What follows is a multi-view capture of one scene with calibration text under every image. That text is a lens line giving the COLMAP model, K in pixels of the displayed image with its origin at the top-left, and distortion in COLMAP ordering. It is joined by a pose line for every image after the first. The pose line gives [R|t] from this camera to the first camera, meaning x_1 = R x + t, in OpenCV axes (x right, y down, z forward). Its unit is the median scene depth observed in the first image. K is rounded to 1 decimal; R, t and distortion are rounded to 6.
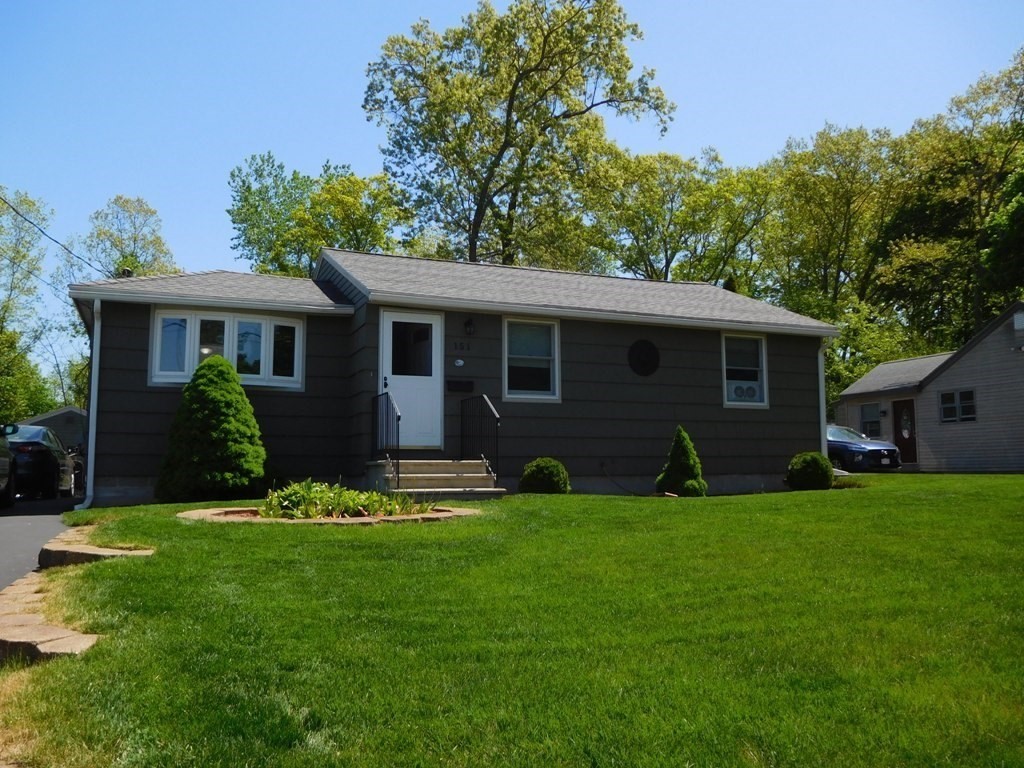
lens RADIAL K [[848.7, 0, 512.0], [0, 848.7, 384.0], [0, 0, 1]] dist [0.001194, -0.005676]
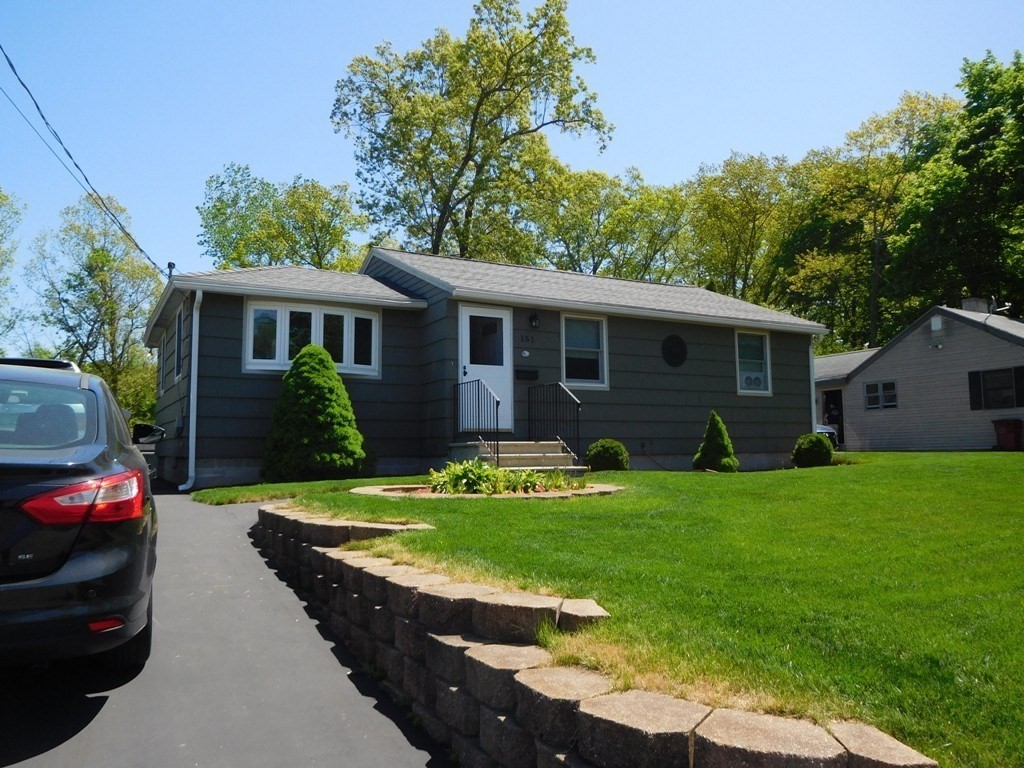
lens RADIAL K [[760.8, 0, 512.0], [0, 760.8, 384.0], [0, 0, 1]] dist [-0.004518, -0.001881]
pose [[0.993481, 0.004679, 0.113903, -0.169346], [-0.006009, 0.999918, 0.011335, 0.002952], [-0.113841, -0.011945, 0.993427, 0.014023]]
